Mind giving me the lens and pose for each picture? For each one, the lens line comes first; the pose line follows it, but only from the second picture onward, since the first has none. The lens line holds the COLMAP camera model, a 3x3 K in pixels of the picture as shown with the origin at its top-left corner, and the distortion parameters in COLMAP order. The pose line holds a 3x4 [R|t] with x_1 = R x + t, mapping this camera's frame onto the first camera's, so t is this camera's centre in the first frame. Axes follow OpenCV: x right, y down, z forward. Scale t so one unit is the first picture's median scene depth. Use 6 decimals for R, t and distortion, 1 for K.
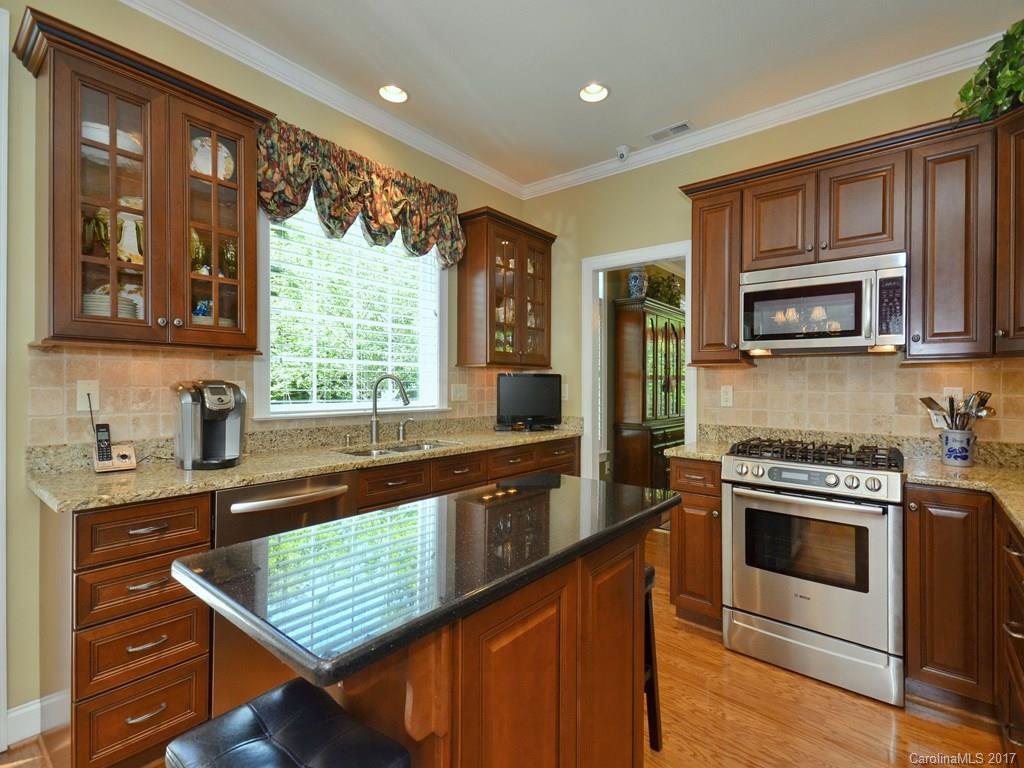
lens RADIAL K [[483.2, 0, 510.9], [0, 483.2, 382.9], [0, 0, 1]] dist [0.001126, -0.001033]
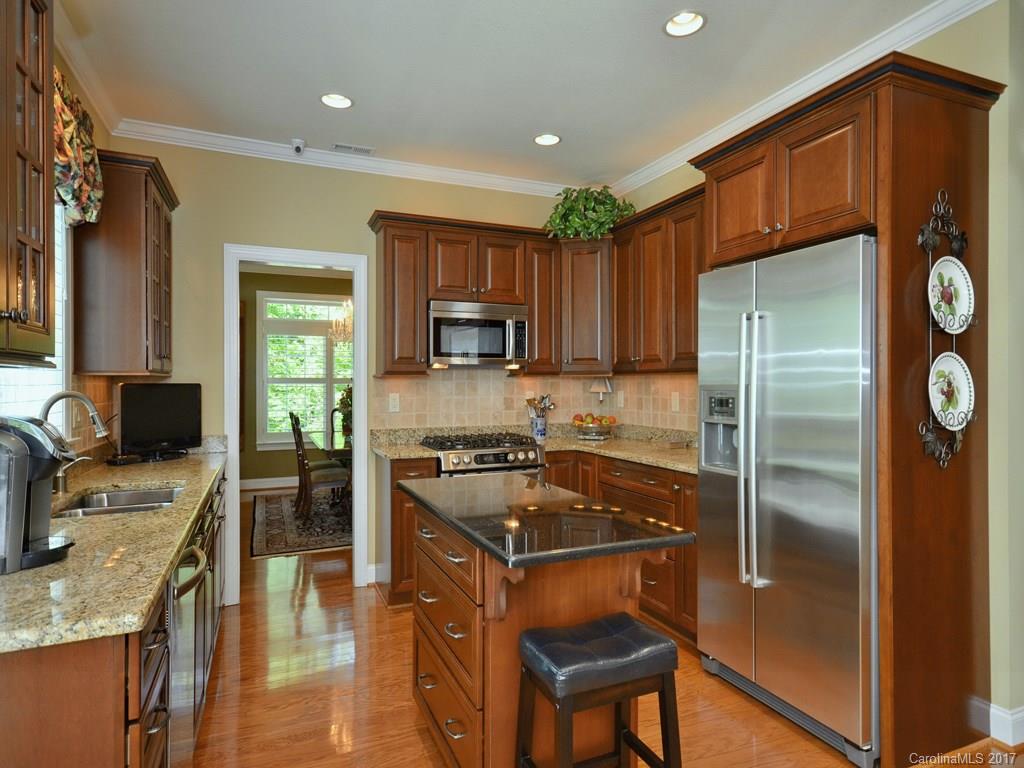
lens RADIAL K [[586.7, 0, 513.3], [0, 586.7, 382.2], [0, 0, 1]] dist [0.000672, 0.000075]
pose [[0.457453, -0.011803, 0.889156, -0.701299], [0.008255, 0.999925, 0.009026, -0.033217], [-0.889196, 0.003211, 0.457516, 0.138694]]
